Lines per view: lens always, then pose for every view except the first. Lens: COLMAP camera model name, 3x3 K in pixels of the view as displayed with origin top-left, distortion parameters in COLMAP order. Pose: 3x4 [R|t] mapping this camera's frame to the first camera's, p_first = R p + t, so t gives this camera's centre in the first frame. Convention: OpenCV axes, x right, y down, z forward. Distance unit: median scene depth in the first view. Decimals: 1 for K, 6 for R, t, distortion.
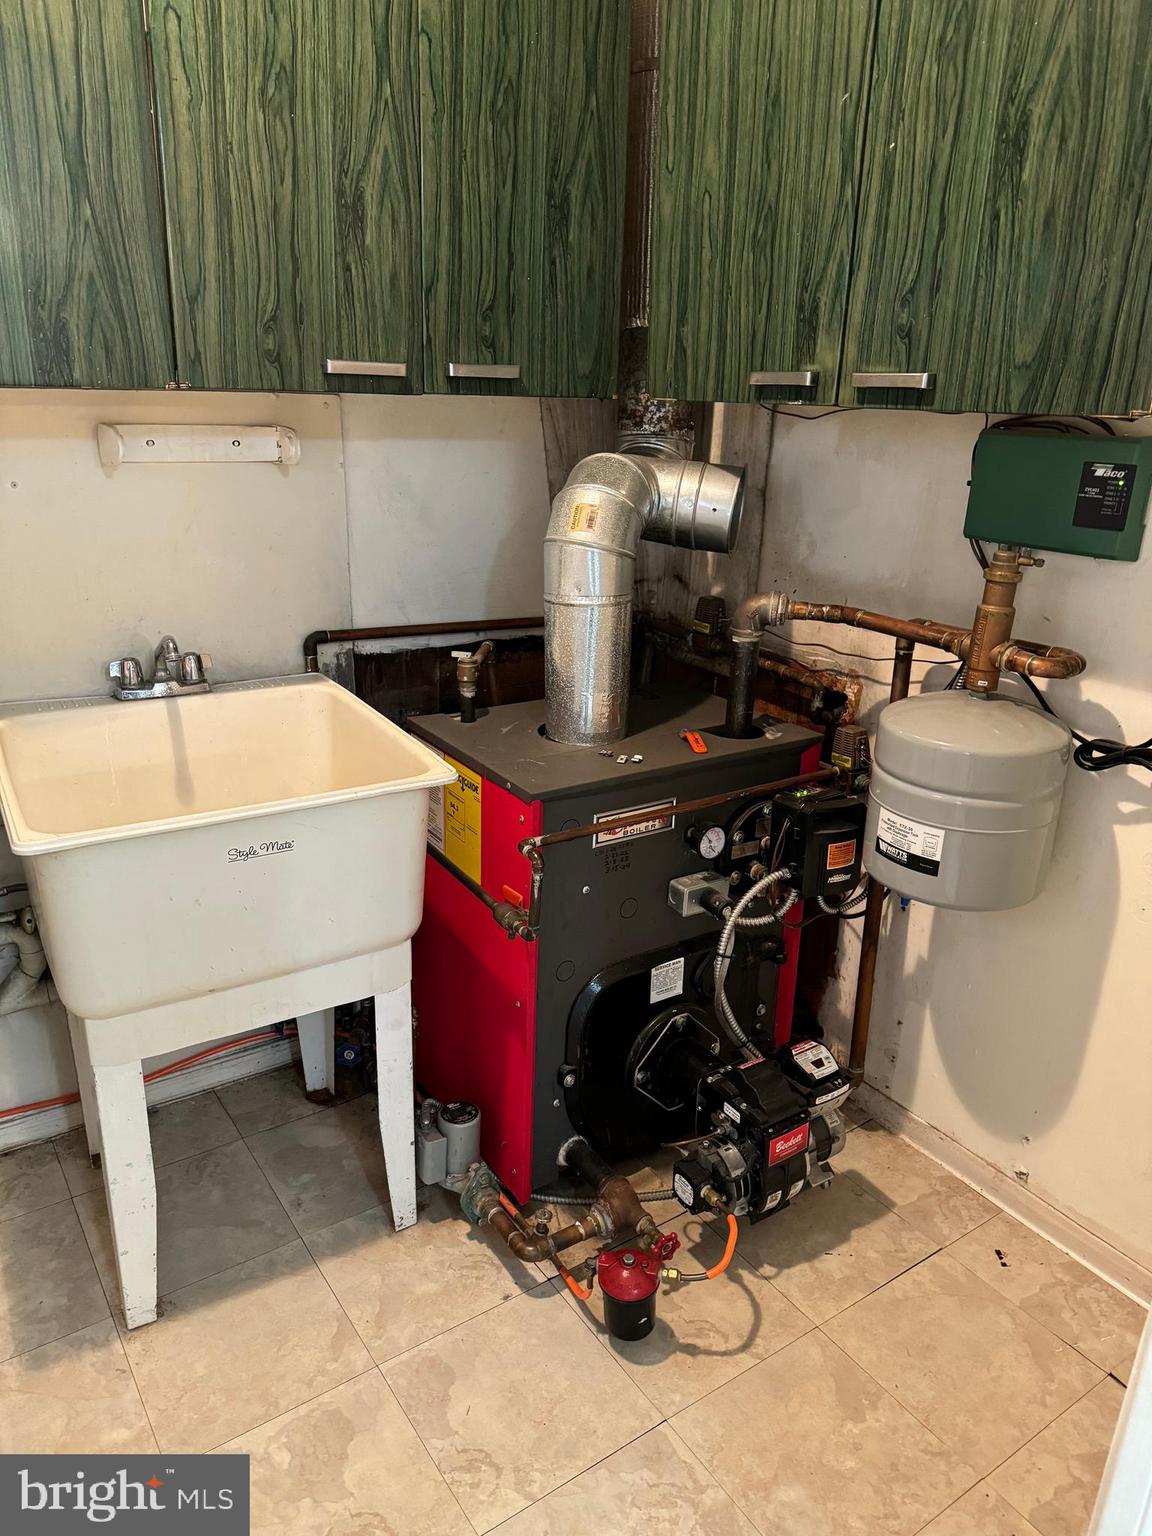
lens RADIAL K [[1092.6, 0, 578.5], [0, 1092.6, 775.3], [0, 0, 1]] dist [0.071454, -0.063175]
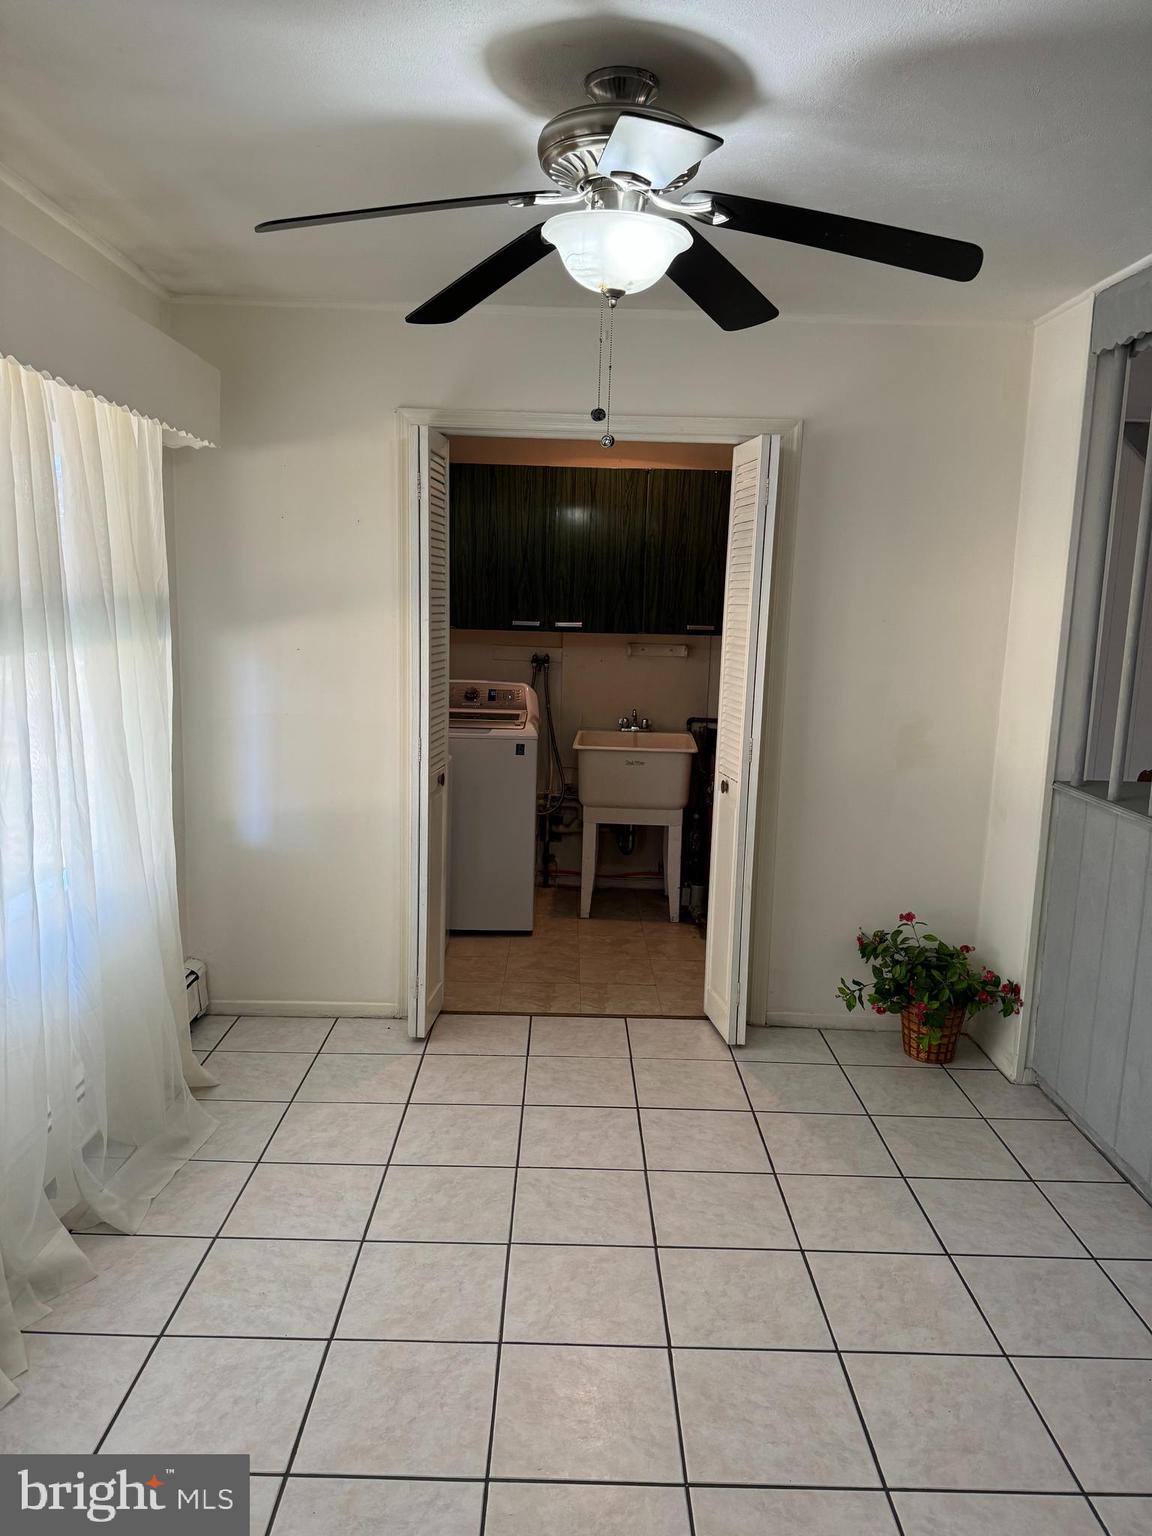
lens RADIAL K [[1060.1, 0, 576.0], [0, 1060.1, 768.0], [0, 0, 1]] dist [0.202943, -0.367708]
pose [[0.822118, 0.067938, -0.565249, 1.249478], [-0.181043, 0.972514, -0.146427, 0.525368], [0.539764, 0.222714, 0.811821, -1.538717]]
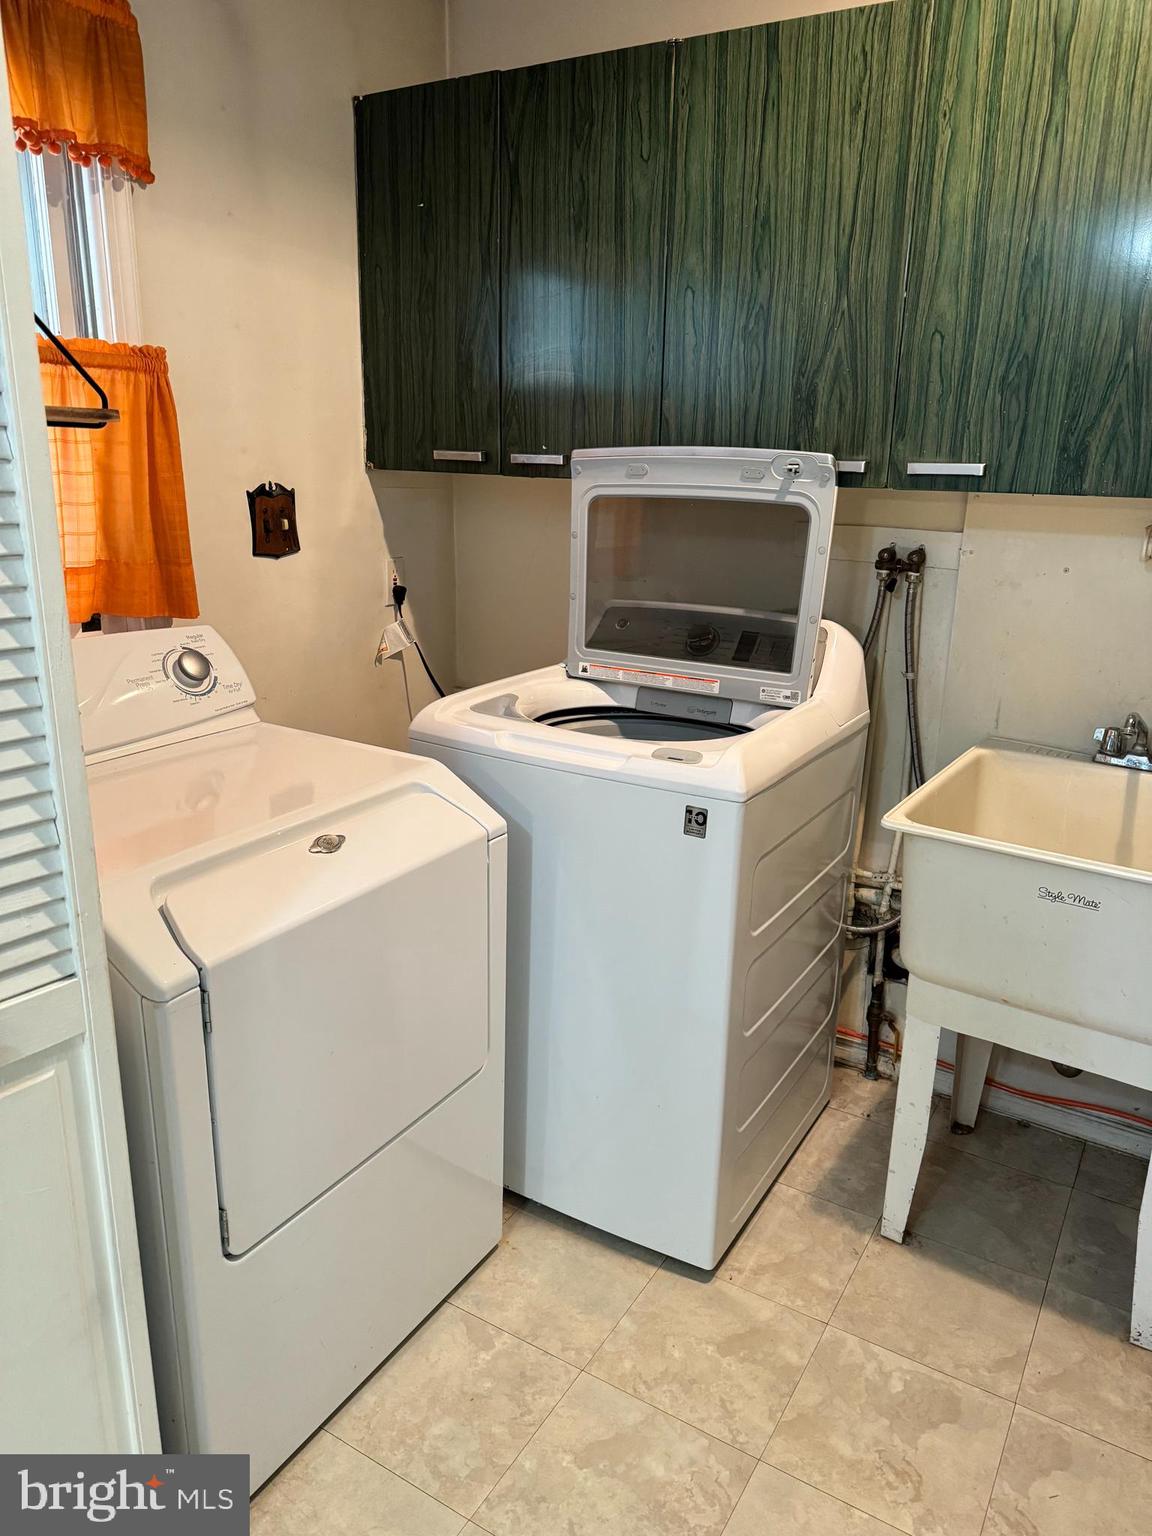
lens RADIAL K [[1086.5, 0, 575.8], [0, 1086.5, 772.2], [0, 0, 1]] dist [-0.007505, -0.001752]
pose [[0.405737, 0.227273, -0.885282, 0.404130], [-0.310690, 0.945208, 0.100264, -0.003945], [0.859563, 0.234368, 0.454117, 0.039396]]
